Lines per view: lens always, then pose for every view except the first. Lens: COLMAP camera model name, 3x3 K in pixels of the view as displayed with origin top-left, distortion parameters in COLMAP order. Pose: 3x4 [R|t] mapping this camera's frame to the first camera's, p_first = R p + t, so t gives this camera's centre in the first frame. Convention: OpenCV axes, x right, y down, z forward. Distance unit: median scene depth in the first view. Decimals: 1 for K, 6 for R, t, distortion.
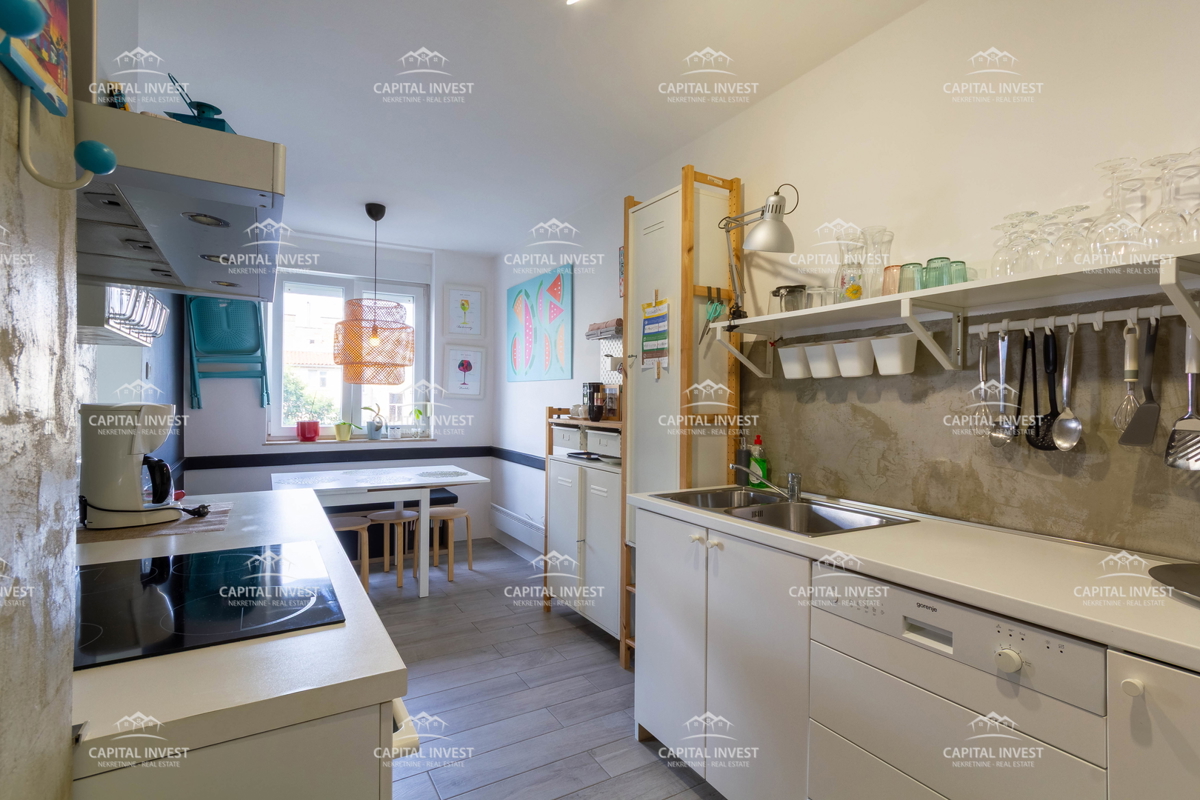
lens RADIAL K [[588.1, 0, 600.0], [0, 588.1, 400.0], [0, 0, 1]] dist [0.002476, 0.000495]
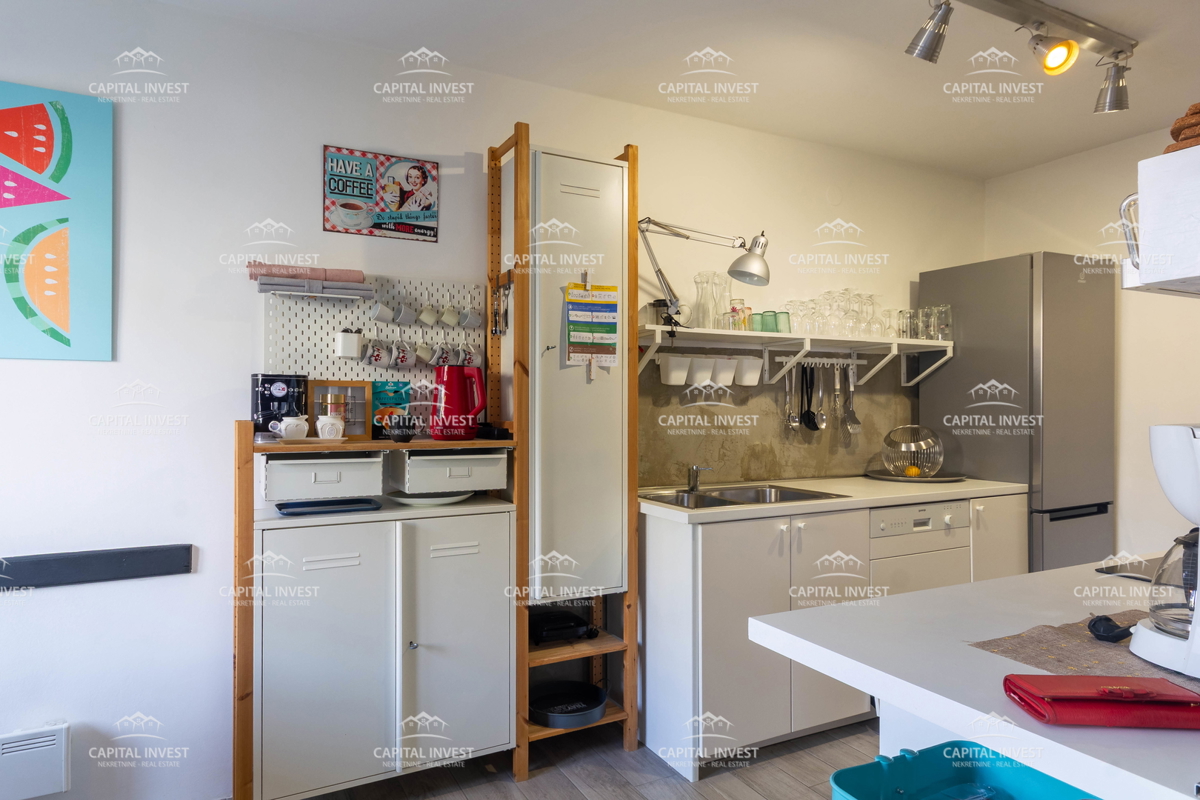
lens RADIAL K [[694.2, 0, 600.0], [0, 694.2, 400.0], [0, 0, 1]] dist [-0.001850, -0.000133]
pose [[0.055871, -0.003187, 0.998433, -1.039101], [0.002544, 0.999992, 0.003049, -0.012900], [-0.998435, 0.002370, 0.055879, 1.122156]]
